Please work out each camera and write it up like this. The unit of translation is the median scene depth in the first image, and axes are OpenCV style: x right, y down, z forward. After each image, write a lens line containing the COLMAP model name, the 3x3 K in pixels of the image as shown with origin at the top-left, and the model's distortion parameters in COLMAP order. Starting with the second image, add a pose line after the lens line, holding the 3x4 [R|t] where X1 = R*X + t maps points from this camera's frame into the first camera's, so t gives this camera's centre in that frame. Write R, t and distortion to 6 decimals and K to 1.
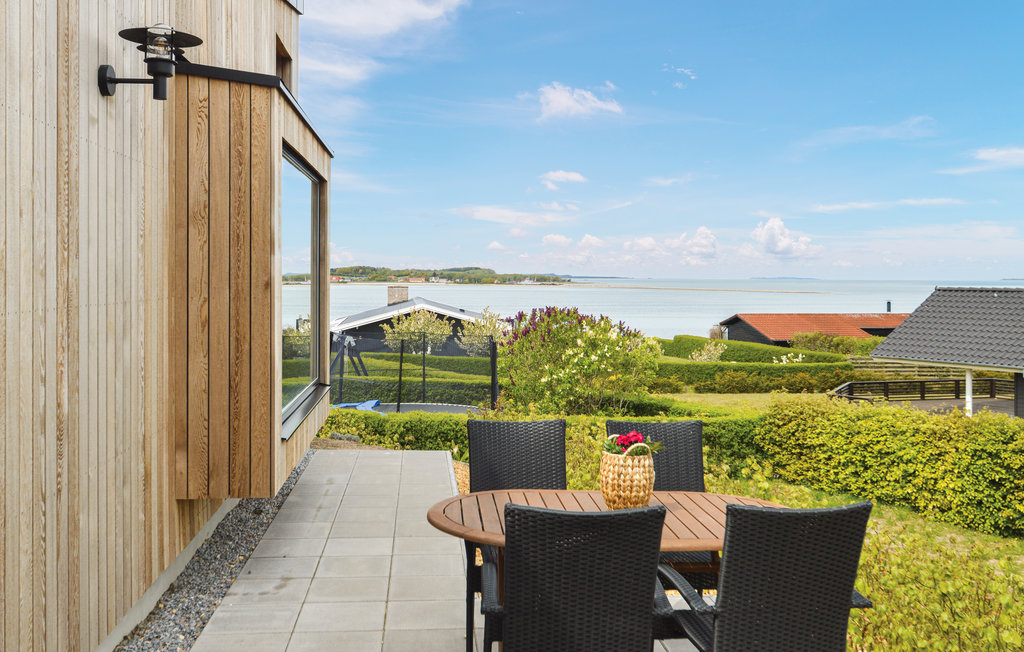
lens RADIAL K [[945.3, 0, 504.8], [0, 945.3, 329.2], [0, 0, 1]] dist [0.056744, 0.000000]
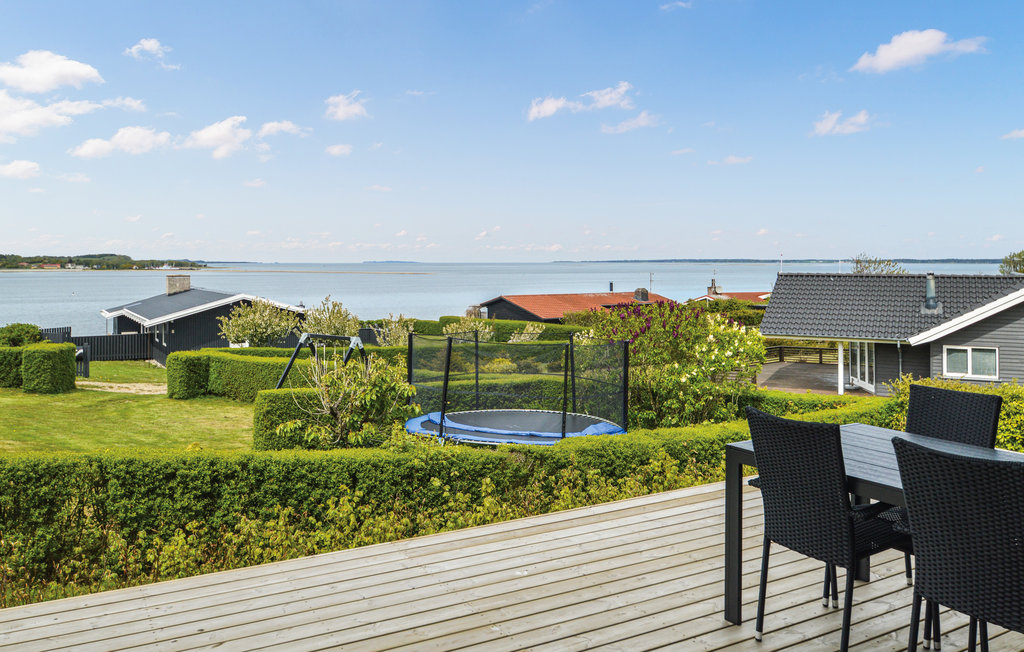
lens RADIAL K [[811.8, 0, 506.1], [0, 811.8, 324.9], [0, 0, 1]] dist [-0.037030, 0.017126]
pose [[0.912170, -0.037037, 0.408136, -0.148530], [0.027736, 0.999204, 0.028685, -0.009378], [-0.408873, -0.014846, 0.912471, 0.117809]]
